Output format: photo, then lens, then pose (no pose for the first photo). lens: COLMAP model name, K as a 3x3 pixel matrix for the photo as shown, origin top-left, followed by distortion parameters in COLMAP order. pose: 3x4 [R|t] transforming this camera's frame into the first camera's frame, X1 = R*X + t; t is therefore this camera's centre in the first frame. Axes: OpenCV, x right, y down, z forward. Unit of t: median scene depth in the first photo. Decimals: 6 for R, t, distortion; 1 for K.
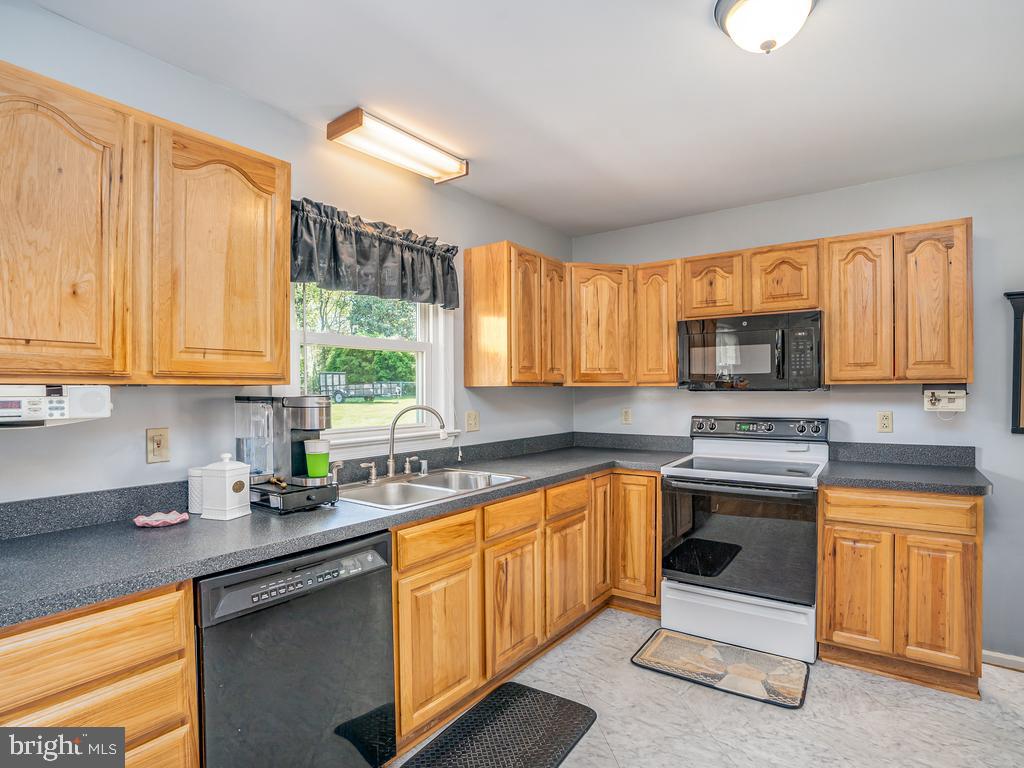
lens RADIAL K [[533.4, 0, 512.1], [0, 533.4, 400.9], [0, 0, 1]] dist [-0.070941, 0.028328]
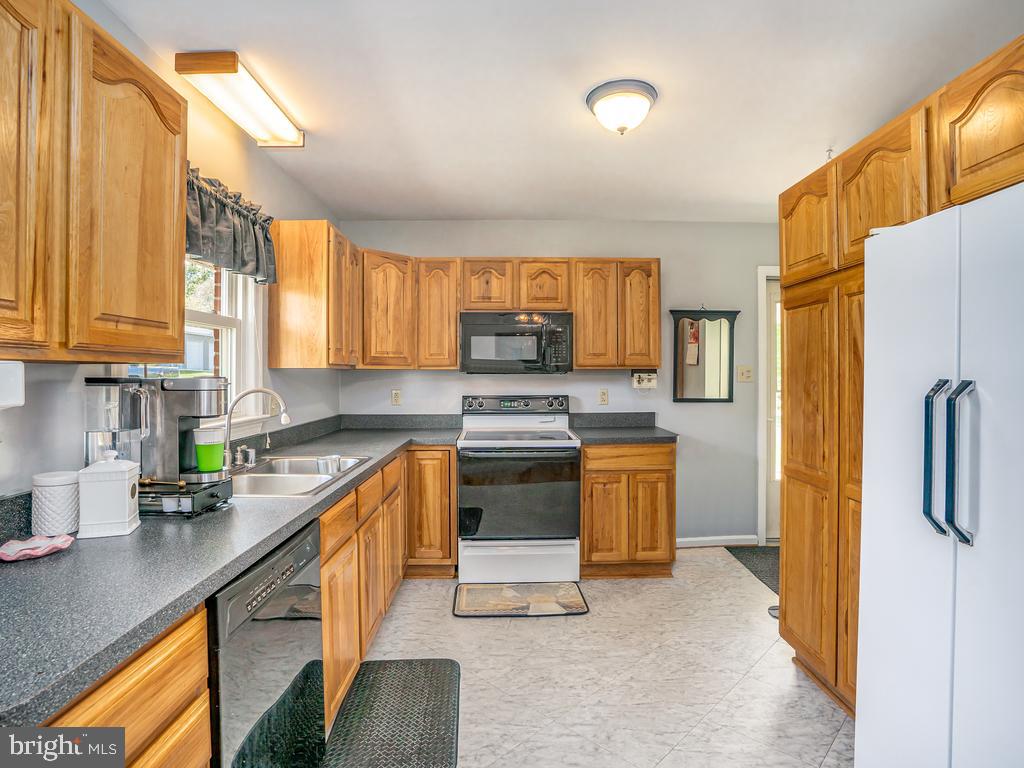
lens RADIAL K [[538.2, 0, 509.6], [0, 538.2, 379.1], [0, 0, 1]] dist [-0.072650, 0.028169]
pose [[0.801864, -0.001921, 0.597503, -0.344574], [0.008322, 0.999934, -0.007953, 0.003256], [-0.597448, 0.011350, 0.801827, 0.013694]]
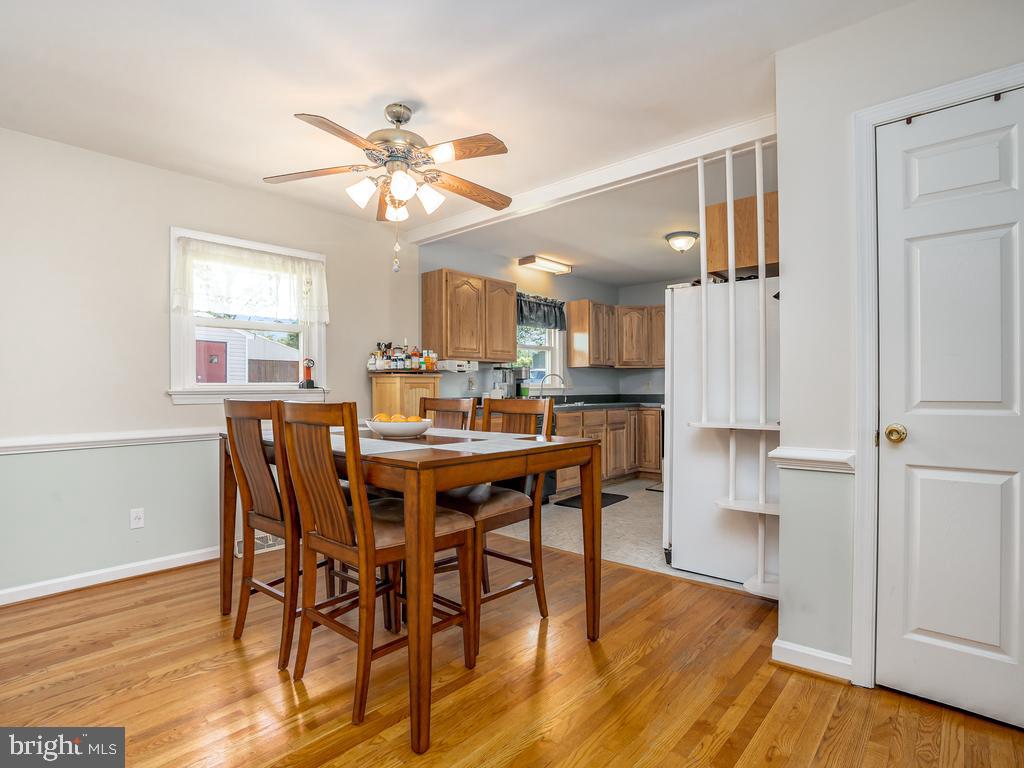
lens RADIAL K [[533.4, 0, 512.1], [0, 533.4, 400.9], [0, 0, 1]] dist [-0.070941, 0.028328]
pose [[0.996025, -0.001549, -0.089061, -0.132743], [0.001592, 0.999999, 0.000423, 0.117752], [0.089061, -0.000563, 0.996026, -1.252534]]
